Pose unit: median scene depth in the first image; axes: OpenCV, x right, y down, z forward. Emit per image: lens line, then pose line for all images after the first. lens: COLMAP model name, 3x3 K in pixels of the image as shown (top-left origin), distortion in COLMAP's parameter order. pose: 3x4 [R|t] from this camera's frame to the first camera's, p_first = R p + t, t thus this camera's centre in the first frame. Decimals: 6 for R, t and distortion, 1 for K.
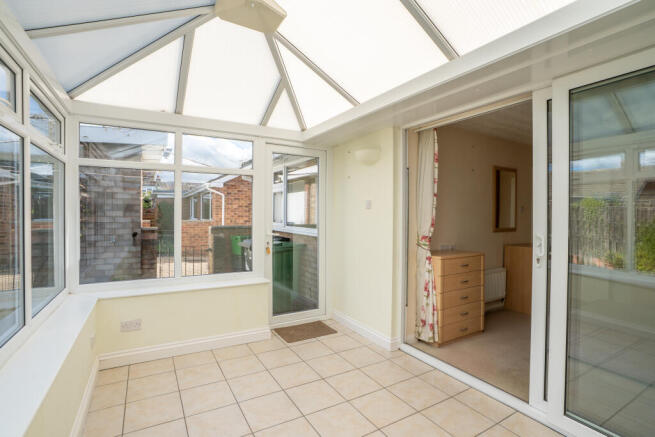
lens RADIAL K [[312.5, 0, 324.9], [0, 312.5, 219.1], [0, 0, 1]] dist [-0.061853, 0.023810]
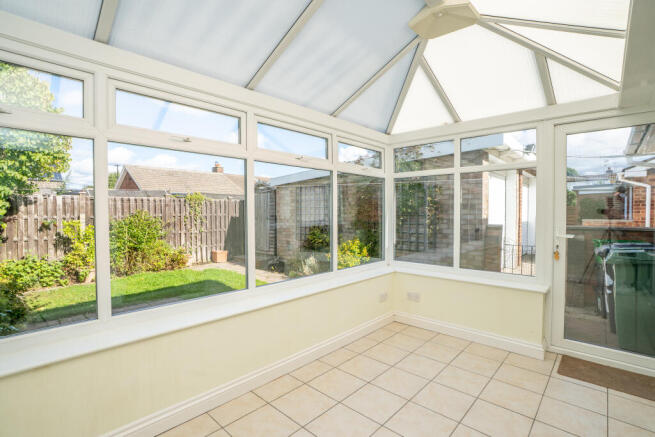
lens RADIAL K [[312.5, 0, 324.9], [0, 312.5, 219.1], [0, 0, 1]] dist [-0.061853, 0.023810]
pose [[0.295923, 0.014640, -0.955100, 0.441448], [-0.011671, 0.999863, 0.011710, 0.003017], [0.955140, 0.007681, 0.296054, 0.199679]]
